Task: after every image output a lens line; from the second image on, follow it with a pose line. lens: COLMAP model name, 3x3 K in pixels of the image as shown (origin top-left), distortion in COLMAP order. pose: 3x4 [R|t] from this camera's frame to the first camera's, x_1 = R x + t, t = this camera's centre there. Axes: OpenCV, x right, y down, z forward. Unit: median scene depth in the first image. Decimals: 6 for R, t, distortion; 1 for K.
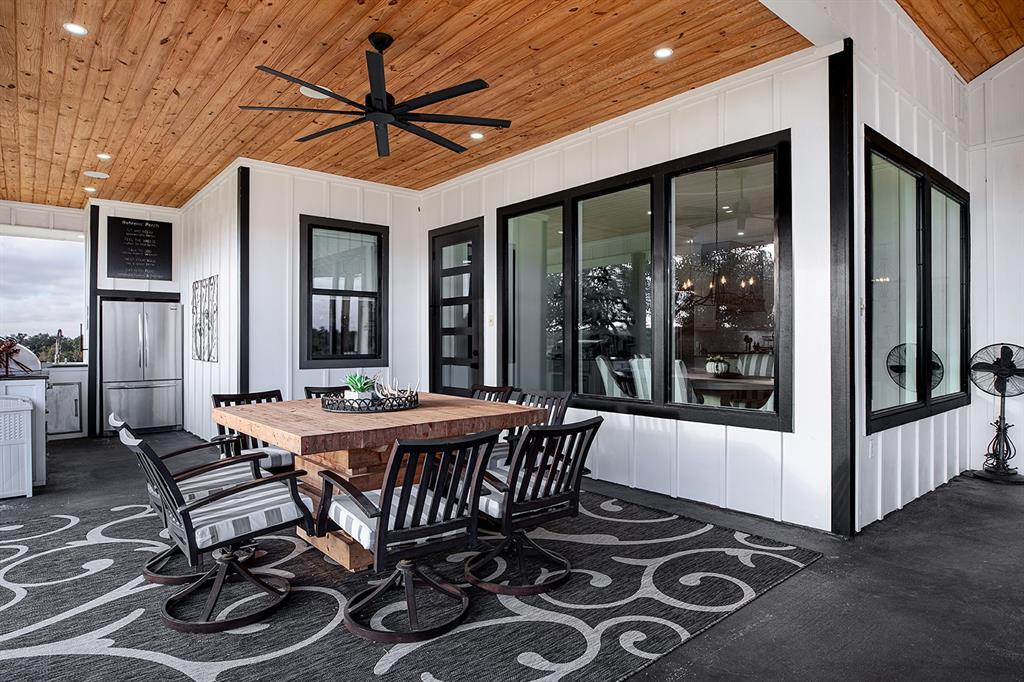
lens RADIAL K [[591.0, 0, 512.0], [0, 591.0, 341.0], [0, 0, 1]] dist [-0.043563, -0.000477]
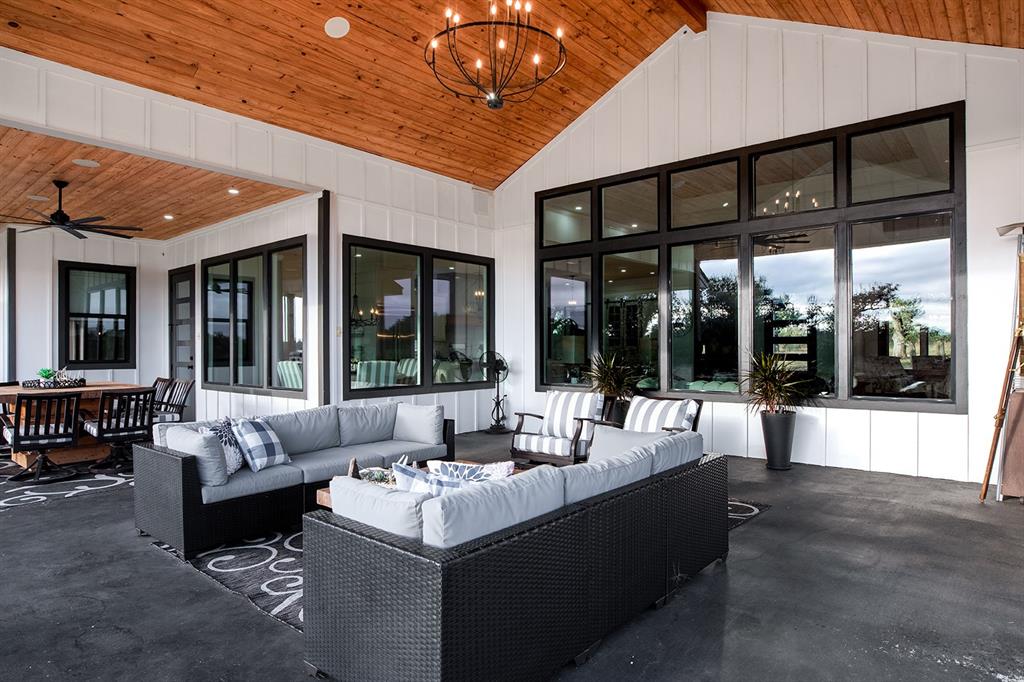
lens RADIAL K [[608.2, 0, 512.0], [0, 608.2, 341.0], [0, 0, 1]] dist [-0.023319, -0.000022]
pose [[0.987553, -0.001073, 0.157280, 0.476940], [0.003337, 0.999895, -0.014132, 0.001109], [-0.157248, 0.014481, 0.987453, -0.576230]]
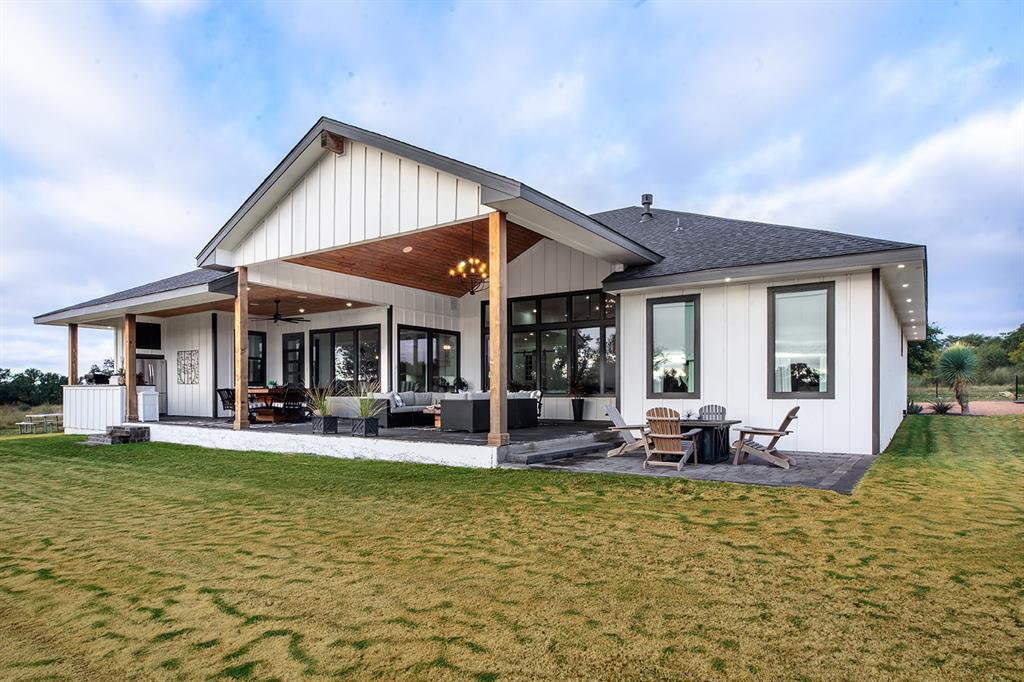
lens RADIAL K [[604.2, 0, 512.6], [0, 604.2, 367.4], [0, 0, 1]] dist [-0.024737, -0.001864]
pose [[0.964664, 0.013479, 0.263138, 0.150878], [-0.002189, 0.999066, -0.043149, 0.076348], [-0.263474, 0.041048, 0.963793, -1.966115]]
